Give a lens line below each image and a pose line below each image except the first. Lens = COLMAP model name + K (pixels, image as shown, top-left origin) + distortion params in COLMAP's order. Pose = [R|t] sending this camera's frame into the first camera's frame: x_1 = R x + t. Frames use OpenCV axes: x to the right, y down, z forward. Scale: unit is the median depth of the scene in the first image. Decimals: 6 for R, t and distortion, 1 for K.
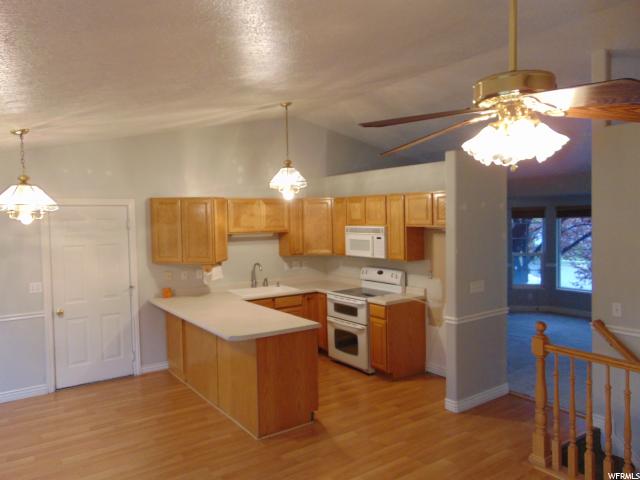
lens RADIAL K [[484.2, 0, 322.3], [0, 484.2, 237.3], [0, 0, 1]] dist [-0.019152, 0.062118]
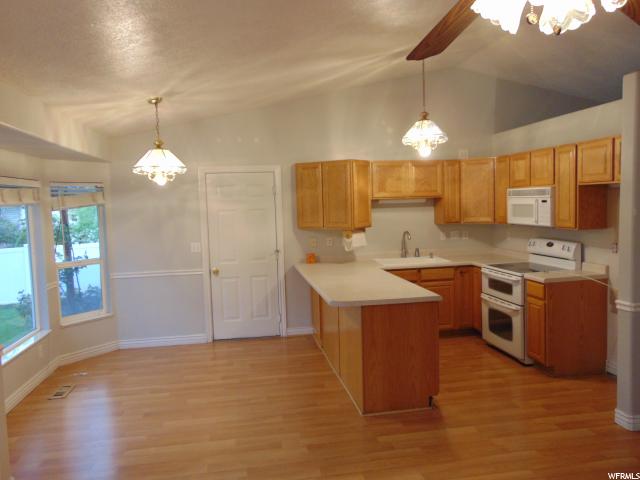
lens RADIAL K [[484.2, 0, 322.9], [0, 484.2, 238.6], [0, 0, 1]] dist [-0.019152, 0.062118]
pose [[0.905232, 0.021817, -0.424357, 0.132906], [-0.003059, 0.998990, 0.044834, 0.030367], [0.424907, -0.039287, 0.904384, 0.110595]]
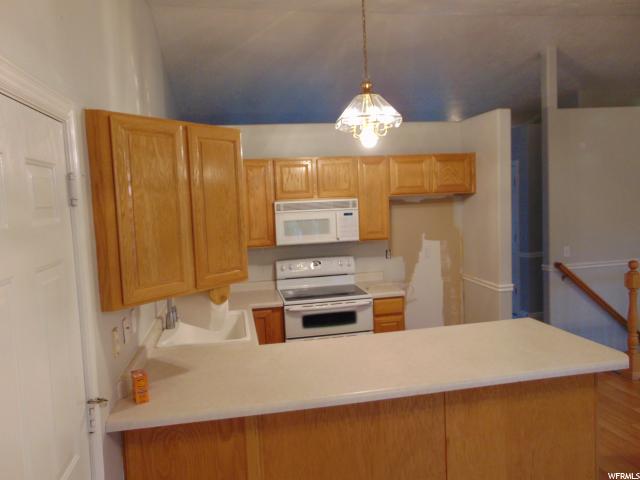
lens RADIAL K [[484.2, 0, 322.0], [0, 484.2, 238.6], [0, 0, 1]] dist [-0.019152, 0.062118]
pose [[0.411877, -0.084348, 0.907327, -0.612774], [0.073909, 0.995518, 0.058996, -0.008353], [-0.908237, 0.042761, 0.416266, 0.762697]]
